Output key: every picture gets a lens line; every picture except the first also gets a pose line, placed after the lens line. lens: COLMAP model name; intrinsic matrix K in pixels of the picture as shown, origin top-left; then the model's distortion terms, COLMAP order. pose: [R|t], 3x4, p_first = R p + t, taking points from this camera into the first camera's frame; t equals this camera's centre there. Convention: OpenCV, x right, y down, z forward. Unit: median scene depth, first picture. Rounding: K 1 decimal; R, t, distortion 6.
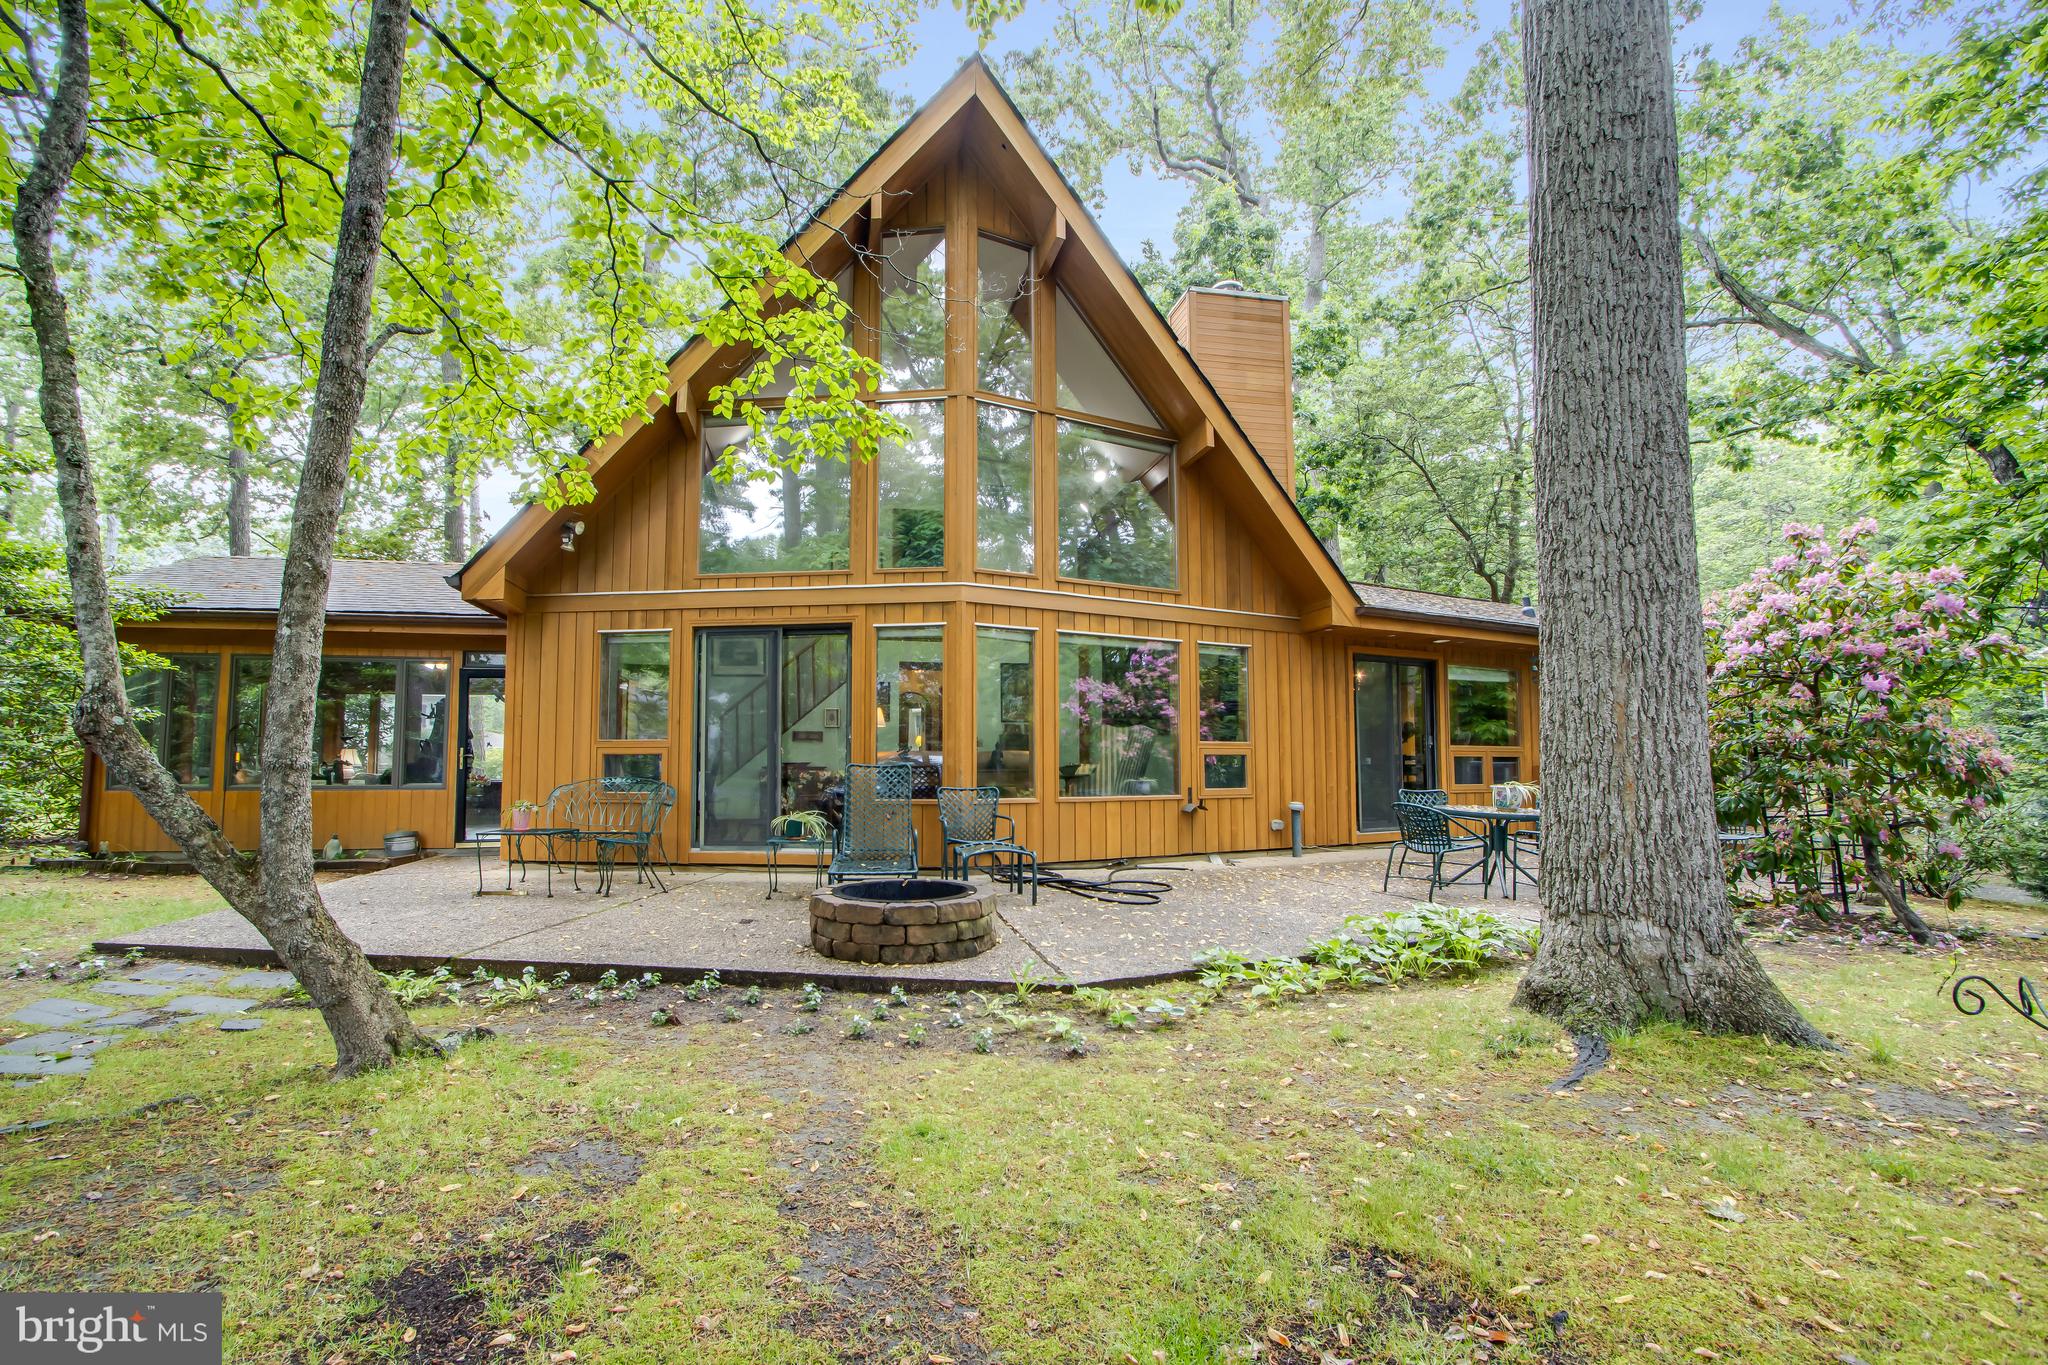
lens RADIAL K [[951.3, 0, 1013.1], [0, 951.3, 695.4], [0, 0, 1]] dist [-0.000720, -0.000058]
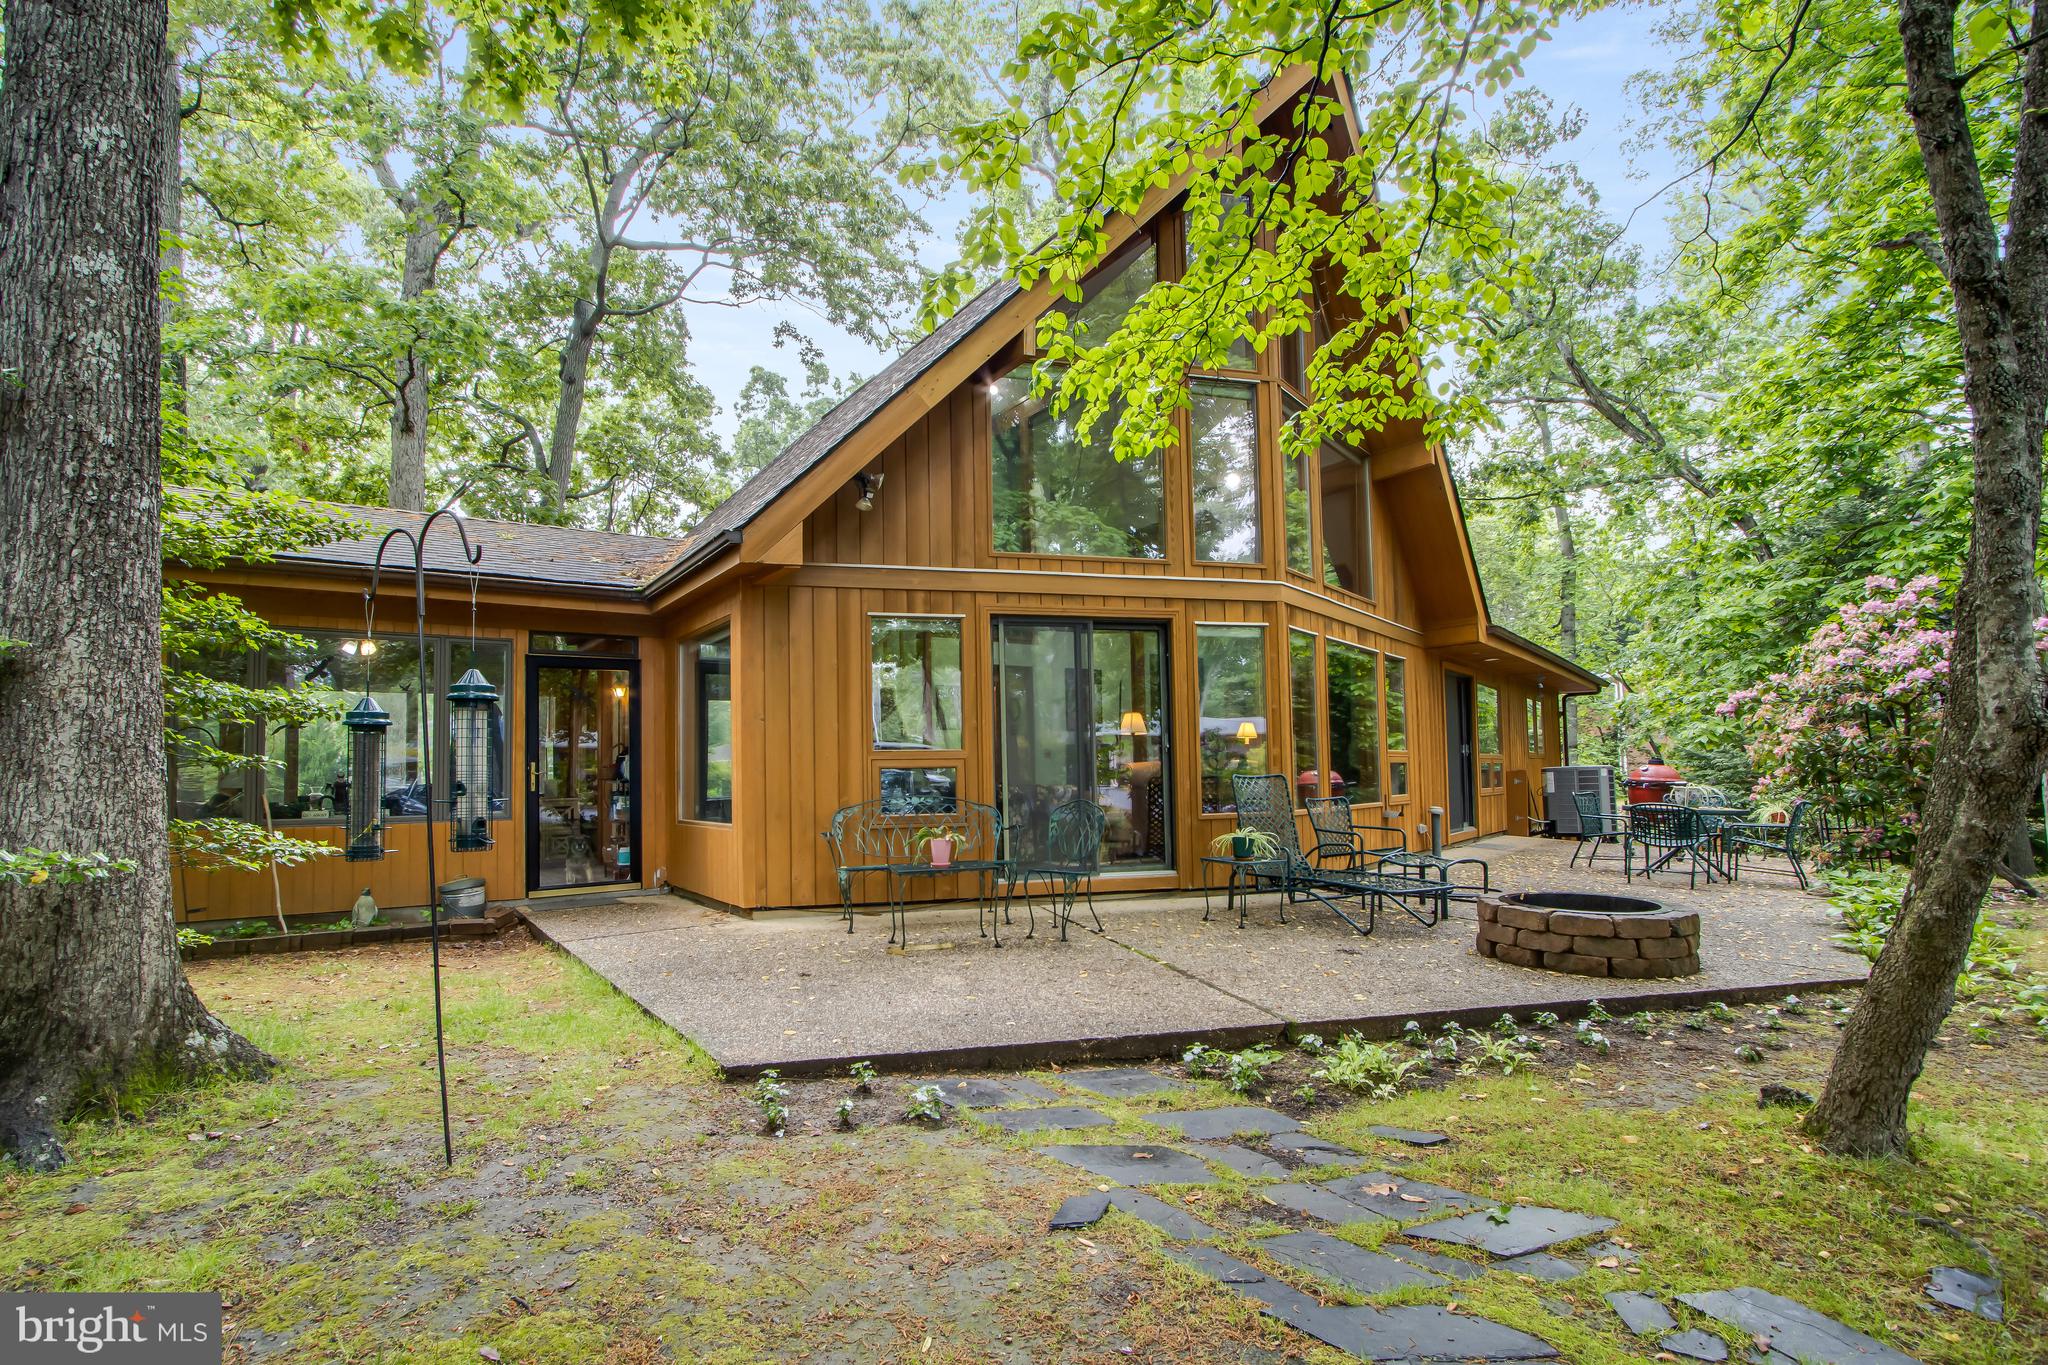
lens RADIAL K [[964.3, 0, 1024.2], [0, 964.3, 731.4], [0, 0, 1]] dist [-0.001276, -0.000189]
pose [[0.921536, 0.005258, 0.388257, -0.554369], [-0.014798, 0.999658, 0.021584, 0.010537], [-0.388011, -0.025636, 0.921298, 0.181178]]
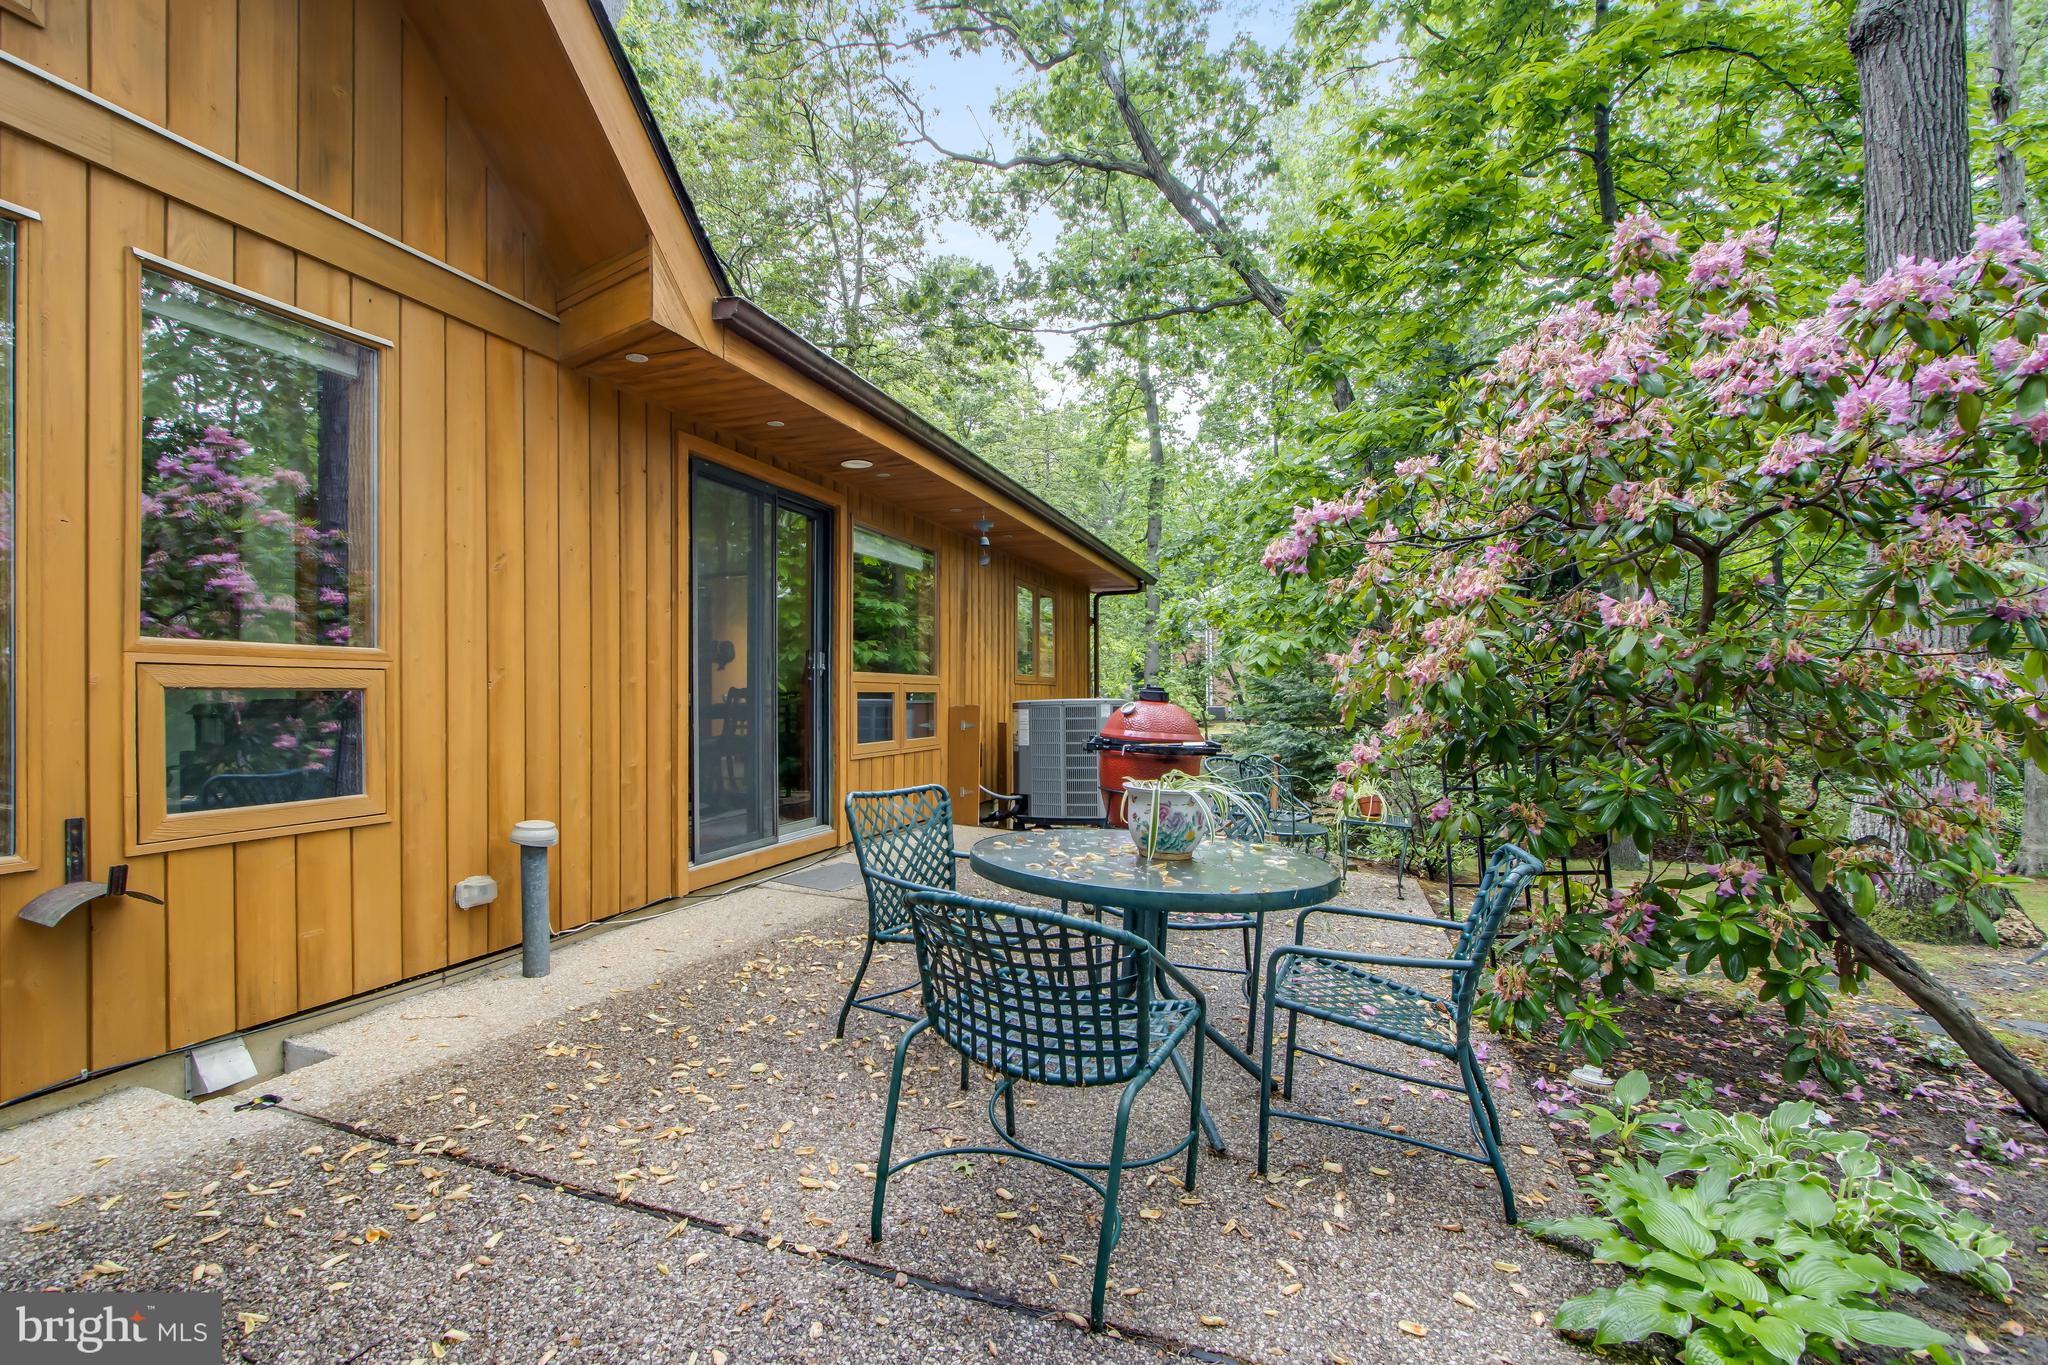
lens RADIAL K [[951.3, 0, 1013.1], [0, 951.3, 695.4], [0, 0, 1]] dist [-0.000720, -0.000058]
pose [[0.740163, 0.002223, 0.672424, 0.190296], [-0.052468, 0.997137, 0.054458, 0.036601], [-0.670377, -0.075589, 0.738160, 0.622319]]
